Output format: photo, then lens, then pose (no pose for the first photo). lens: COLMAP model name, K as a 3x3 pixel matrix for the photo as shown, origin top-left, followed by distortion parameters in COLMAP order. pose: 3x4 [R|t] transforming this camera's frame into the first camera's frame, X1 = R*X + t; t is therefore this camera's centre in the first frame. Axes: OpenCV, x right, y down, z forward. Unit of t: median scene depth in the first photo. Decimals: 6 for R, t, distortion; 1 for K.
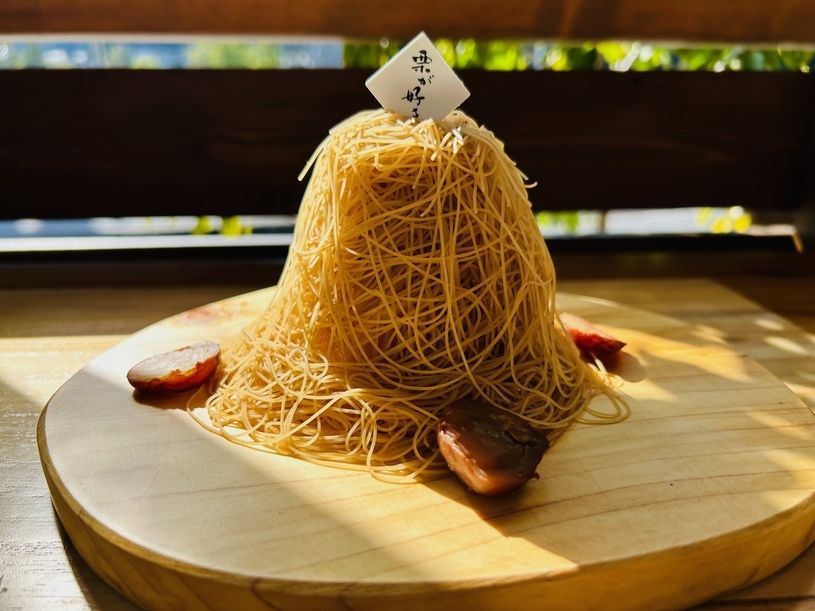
lens RADIAL K [[635.4, 0, 407.5], [0, 635.4, 305.5], [0, 0, 1]] dist [0.008020, 0.000708]
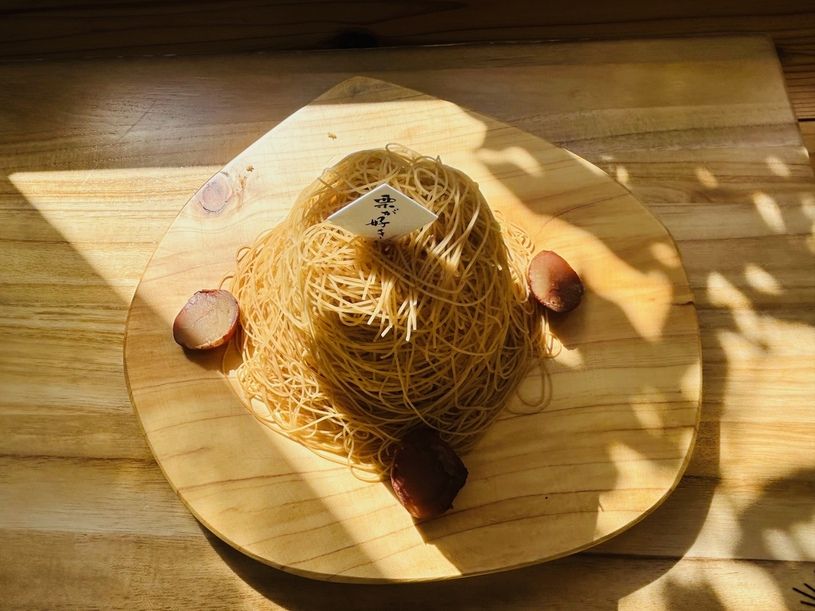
lens RADIAL K [[586.3, 0, 383.3], [0, 586.3, 278.8], [0, 0, 1]] dist [0.049613, 0.001091]
pose [[0.993814, 0.063578, -0.091061, 0.112641], [0.027625, 0.652649, 0.757157, -1.025314], [0.107569, -0.754988, 0.646855, 0.395189]]
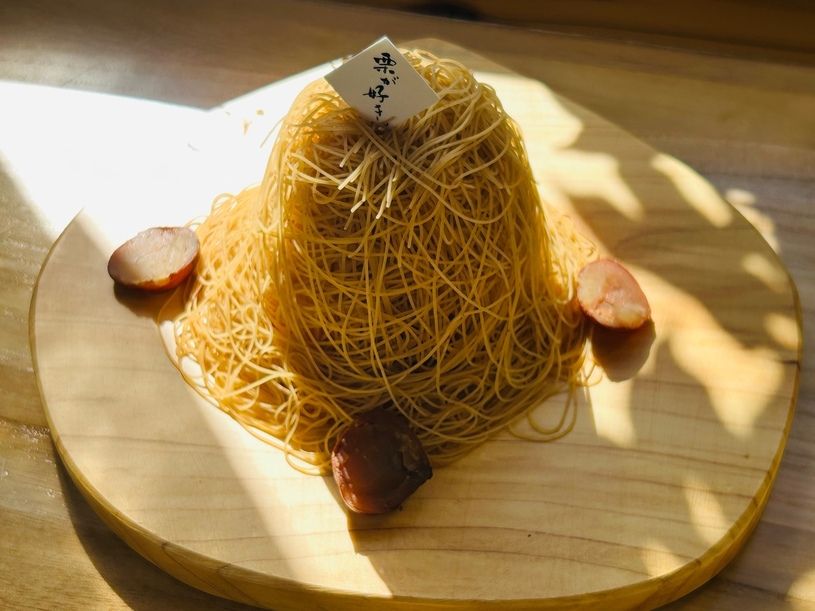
lens RADIAL K [[1285.1, 0, 407.5], [0, 1285.1, 305.5], [0, 0, 1]] dist [0.228771, -0.071035]
pose [[0.945740, 0.230957, -0.228549, 0.577061], [-0.071838, 0.834611, 0.546136, -1.162749], [0.316883, -0.500084, 0.805916, -0.637438]]
